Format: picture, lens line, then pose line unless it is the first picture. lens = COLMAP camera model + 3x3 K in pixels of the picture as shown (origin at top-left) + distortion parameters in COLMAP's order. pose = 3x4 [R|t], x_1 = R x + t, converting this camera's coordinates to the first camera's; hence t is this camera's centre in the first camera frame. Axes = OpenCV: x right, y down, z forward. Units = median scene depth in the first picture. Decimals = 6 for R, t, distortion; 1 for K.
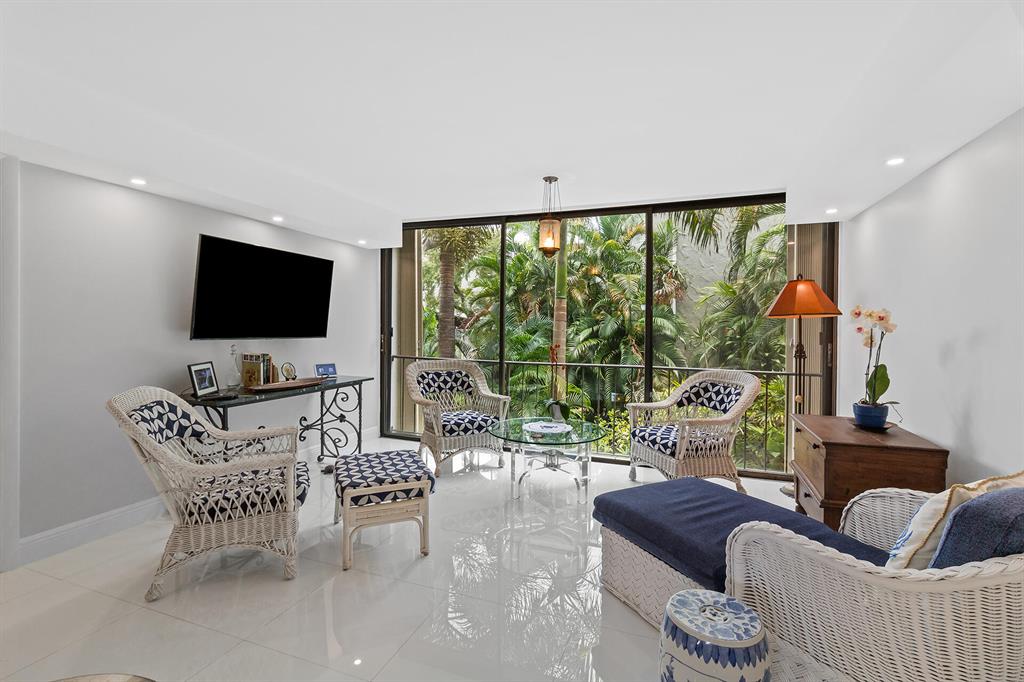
lens RADIAL K [[468.2, 0, 508.4], [0, 468.2, 330.1], [0, 0, 1]] dist [0.002850, 0.000092]
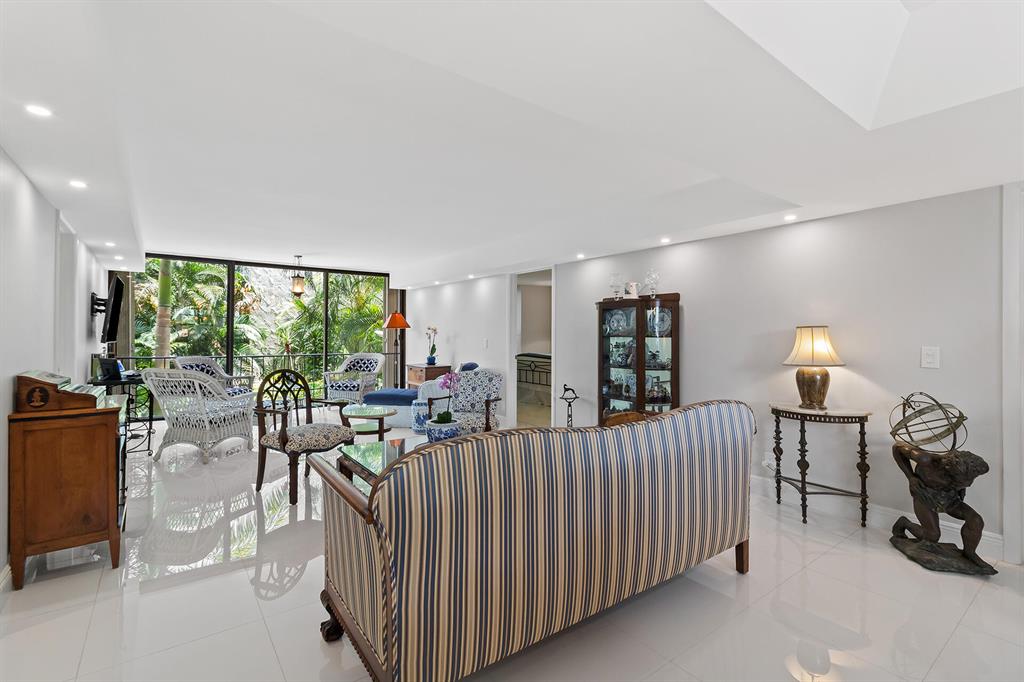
lens RADIAL K [[468.2, 0, 508.4], [0, 468.2, 330.1], [0, 0, 1]] dist [0.002850, 0.000092]
pose [[0.544999, 0.000916, 0.838436, -0.974279], [0.006443, 0.999965, -0.005280, -0.003053], [-0.838412, 0.008280, 0.544974, -0.709664]]
